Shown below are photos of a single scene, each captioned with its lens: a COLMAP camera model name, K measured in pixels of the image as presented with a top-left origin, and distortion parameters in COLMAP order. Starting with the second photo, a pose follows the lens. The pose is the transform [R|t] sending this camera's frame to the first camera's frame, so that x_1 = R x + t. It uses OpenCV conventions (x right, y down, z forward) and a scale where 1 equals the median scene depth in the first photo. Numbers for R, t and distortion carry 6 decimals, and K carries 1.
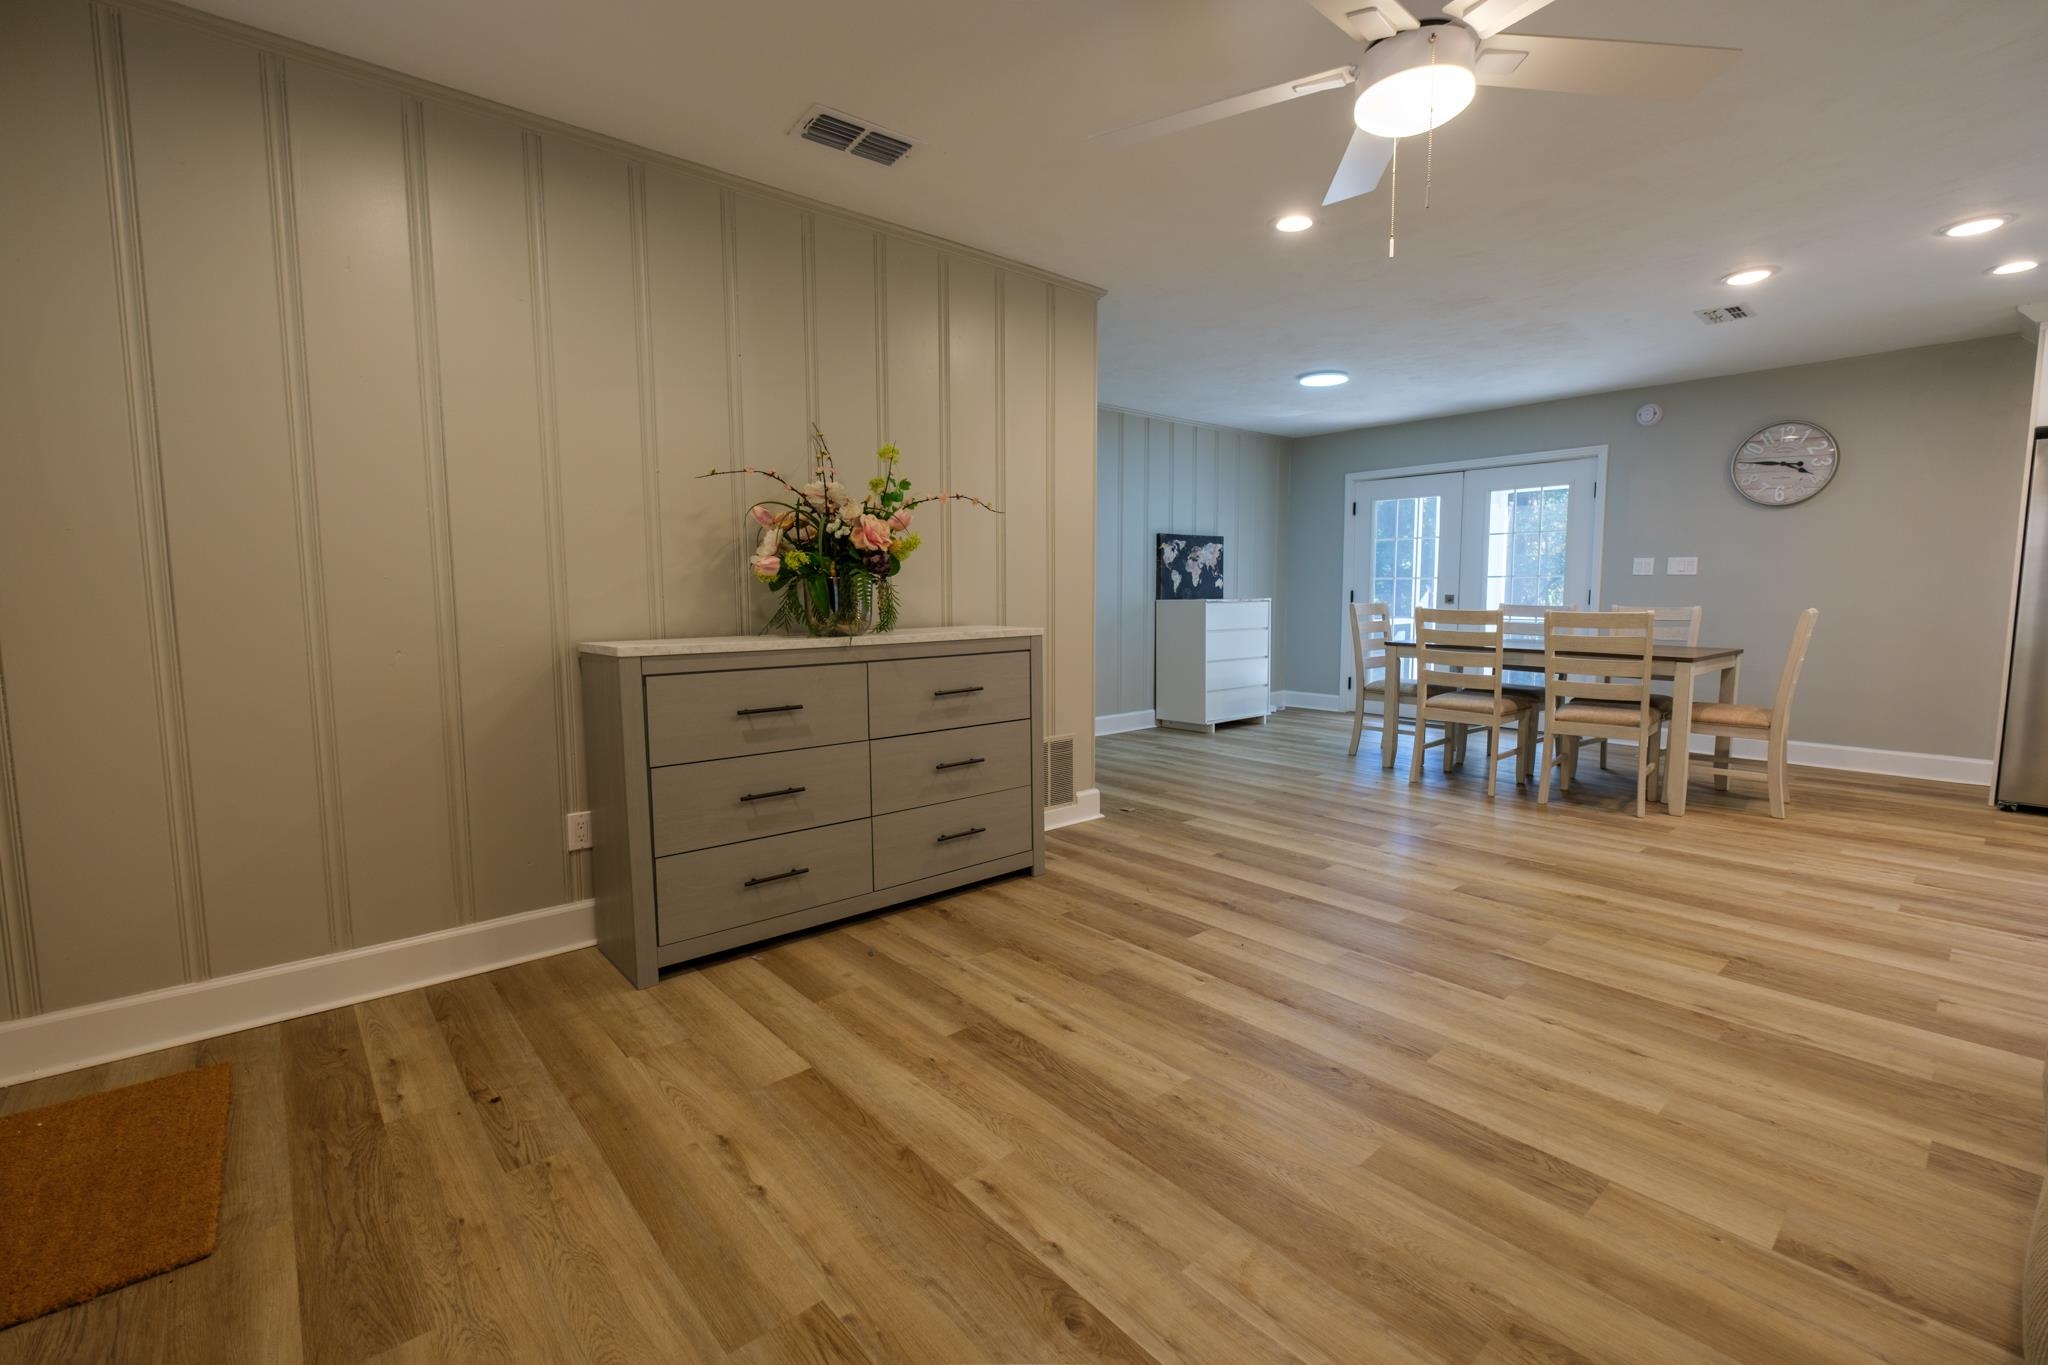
lens RADIAL K [[887.2, 0, 1022.1], [0, 887.2, 672.3], [0, 0, 1]] dist [0.007275, -0.005482]
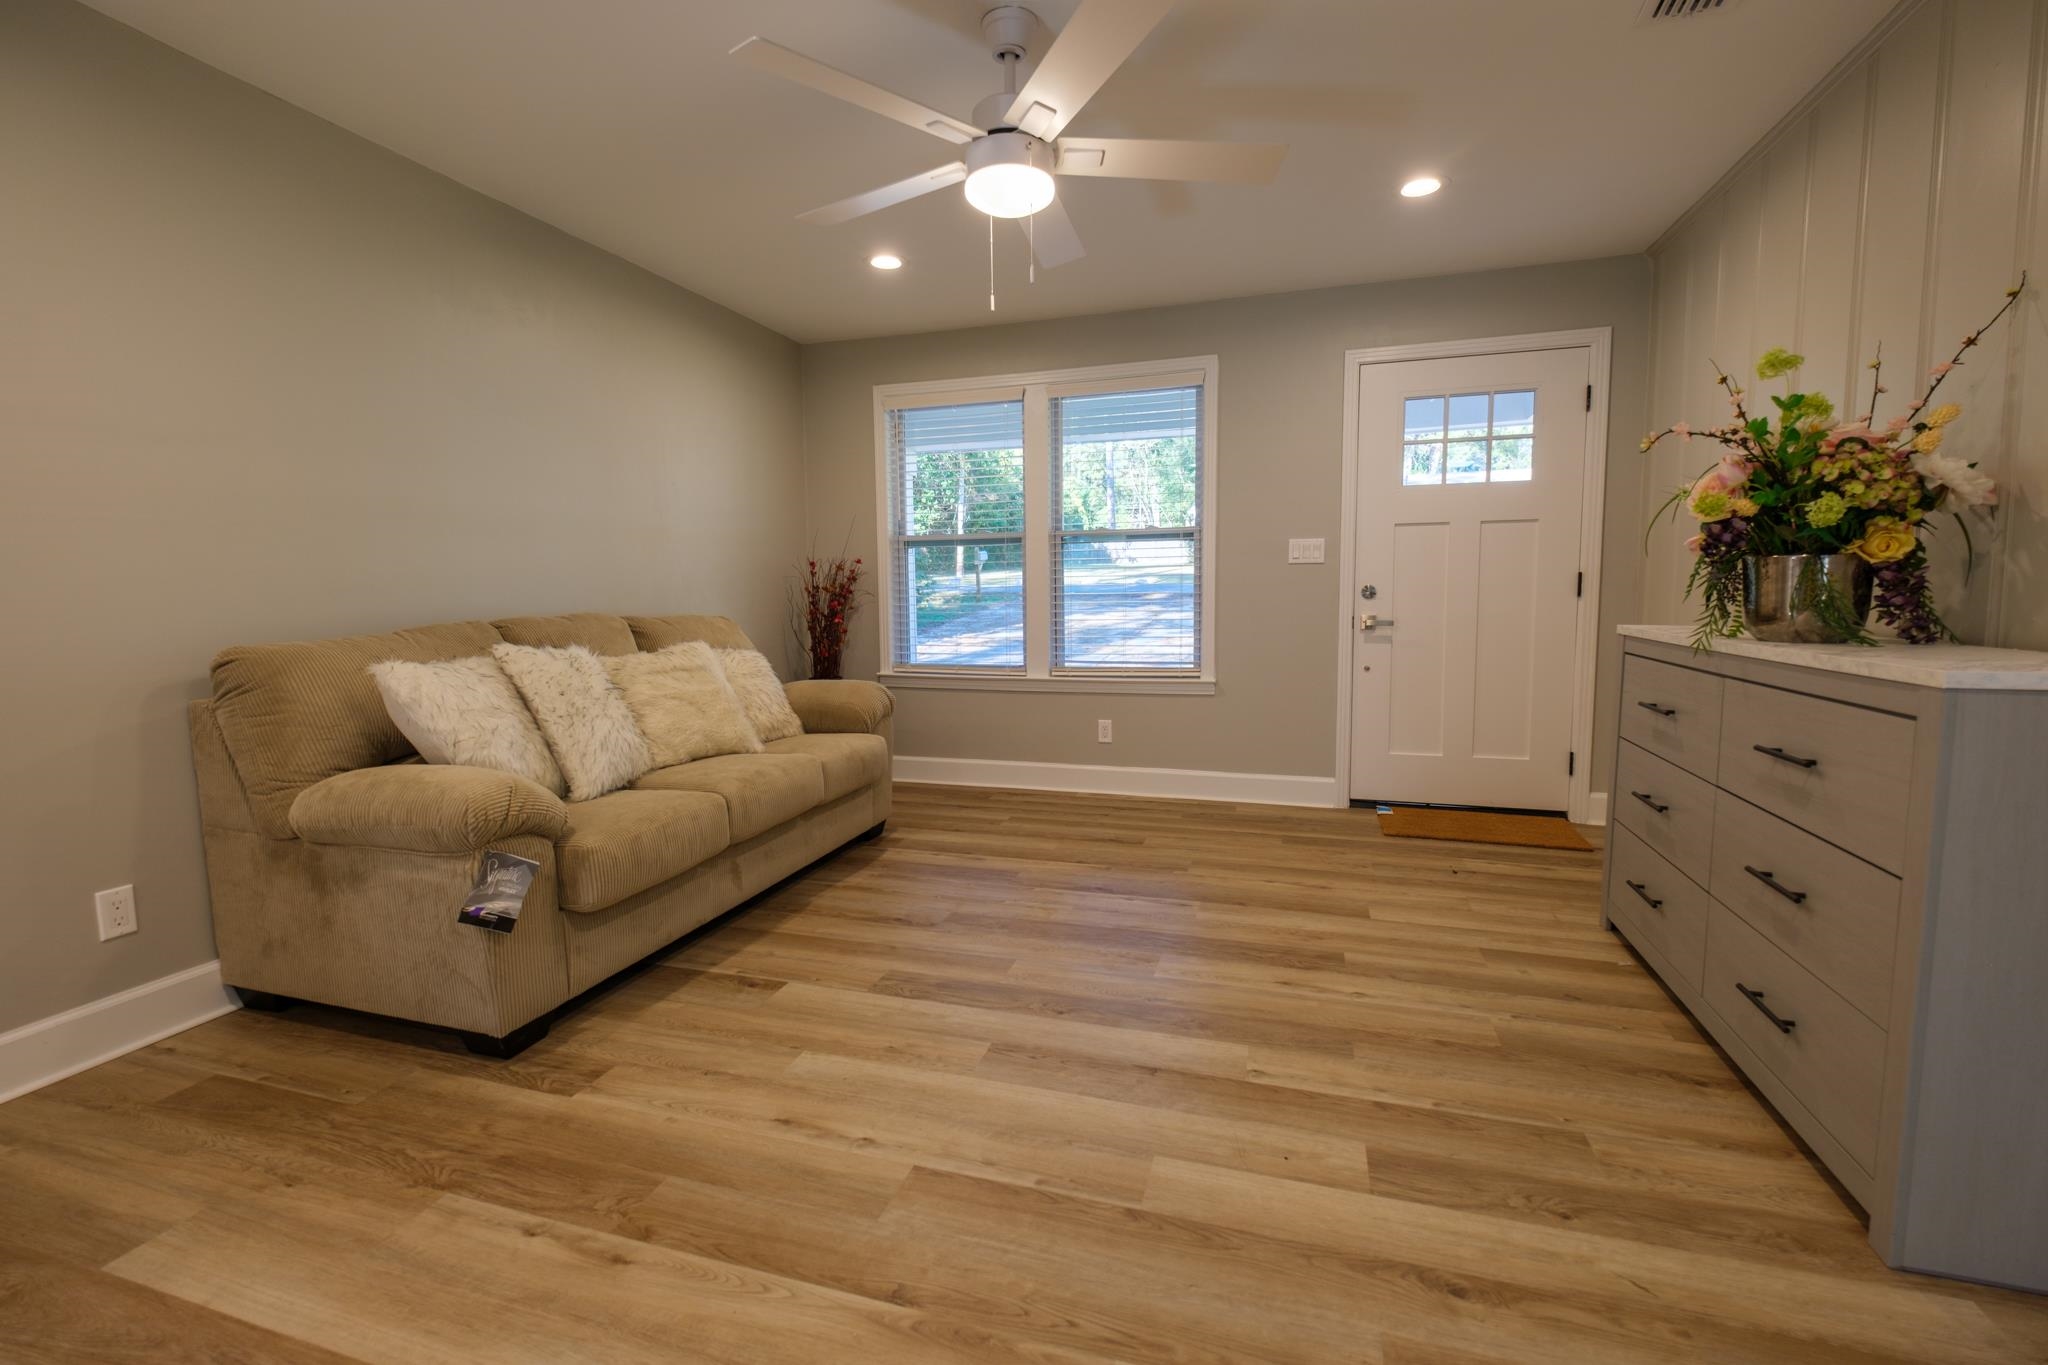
lens RADIAL K [[887.2, 0, 1028.1], [0, 887.2, 661.5], [0, 0, 1]] dist [0.007275, -0.005482]
pose [[-0.847207, 0.059151, -0.527959, 0.801097], [-0.035231, 0.985339, 0.166930, -0.146147], [0.530093, 0.160025, -0.832703, 1.548834]]
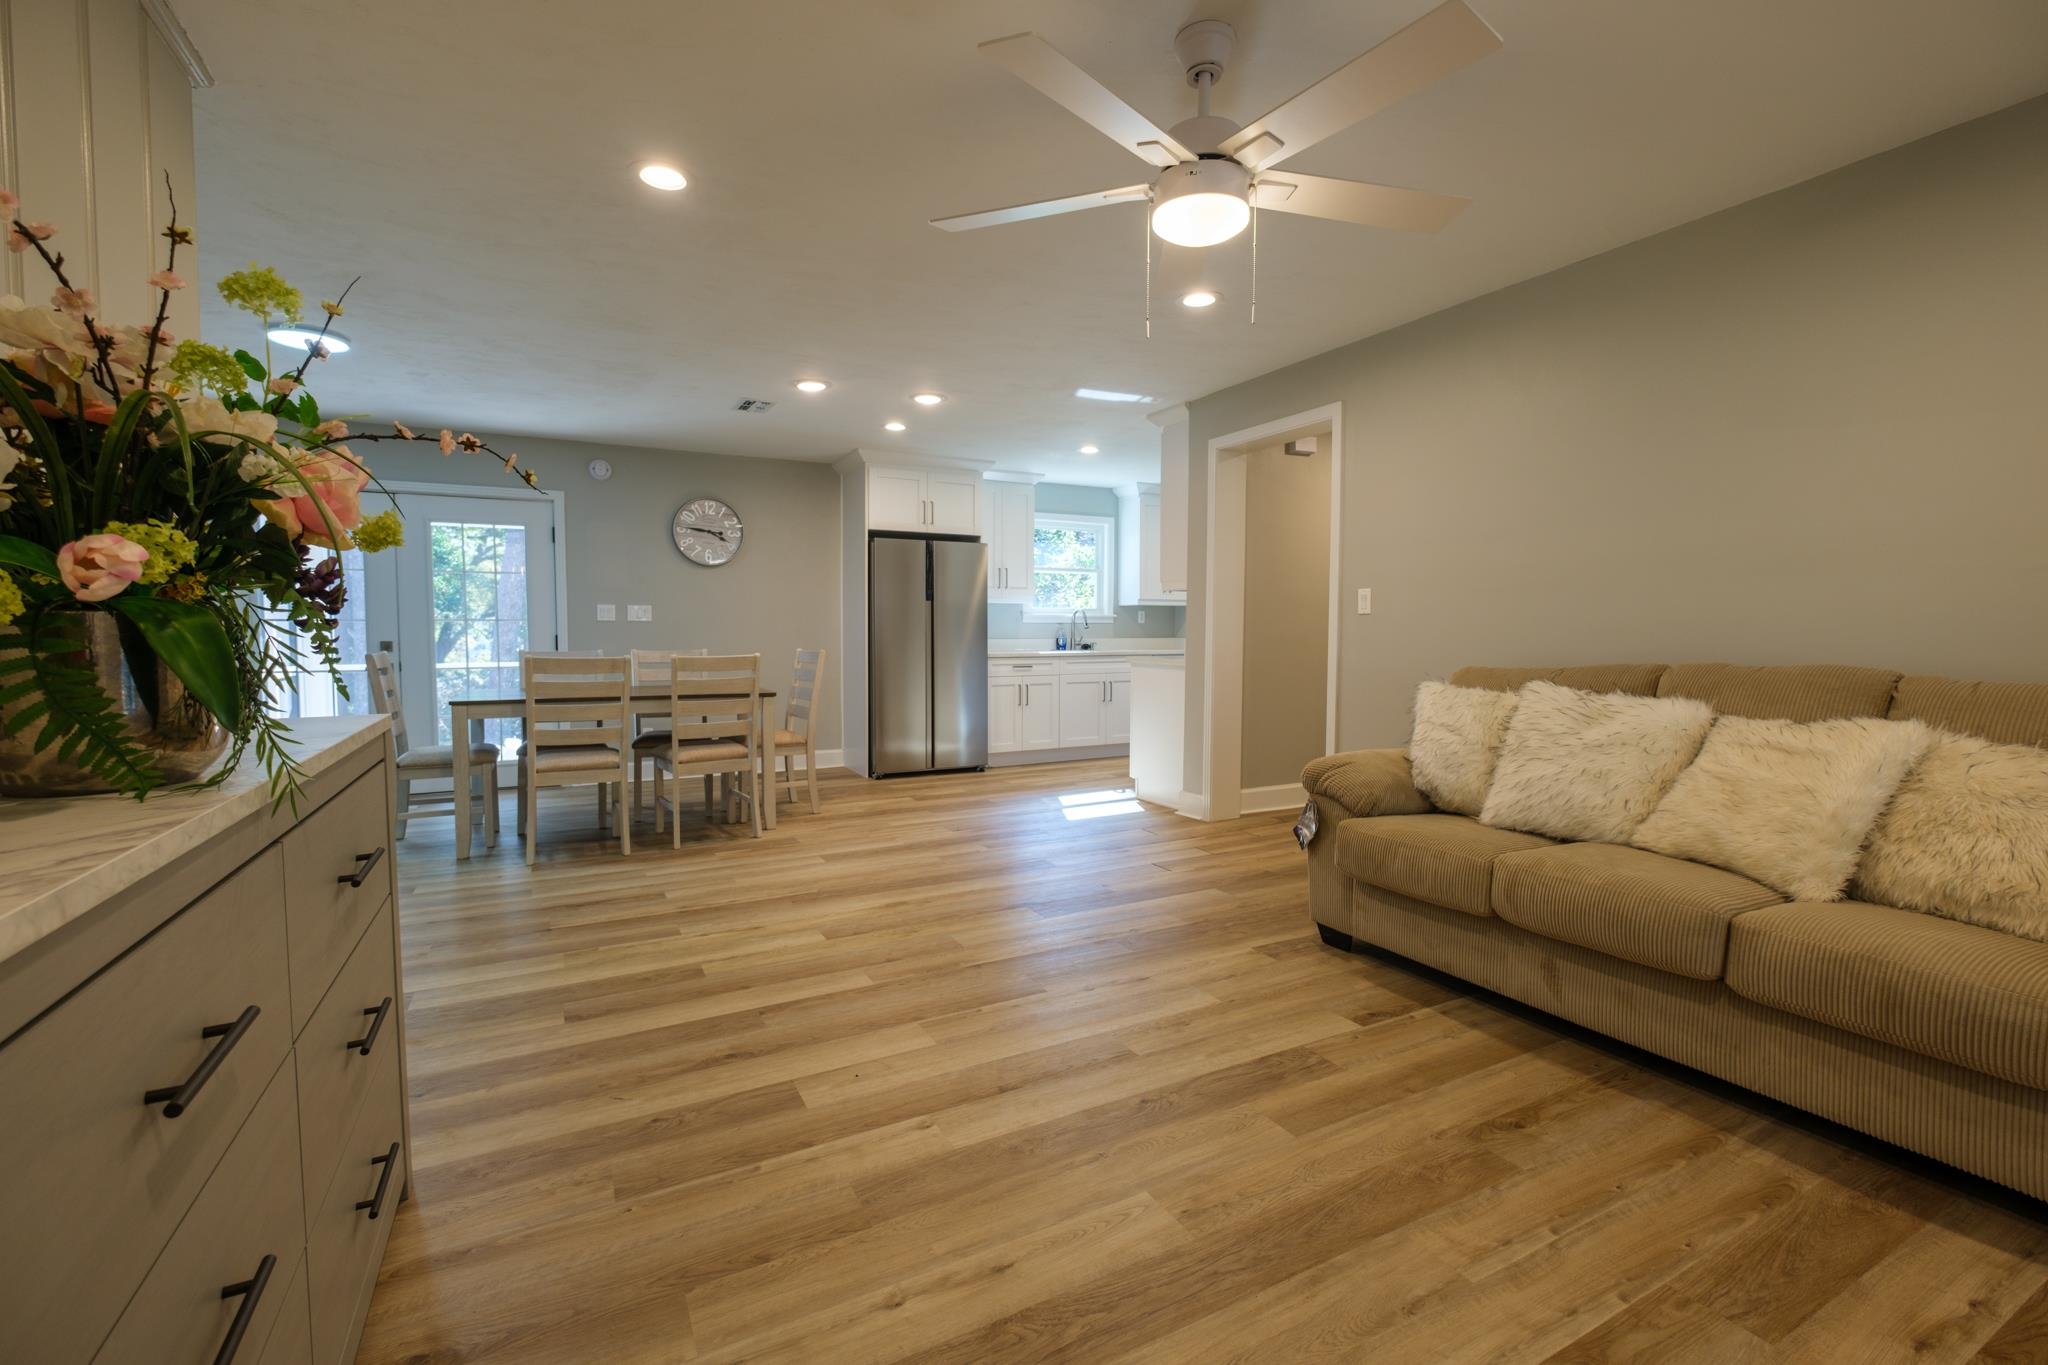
lens RADIAL K [[887.2, 0, 1025.7], [0, 887.2, 674.2], [0, 0, 1]] dist [0.007275, -0.005482]
pose [[0.219392, -0.046206, 0.974542, -0.554975], [0.091890, 0.995416, 0.026509, -0.072394], [-0.971300, 0.083735, 0.222632, 0.727450]]
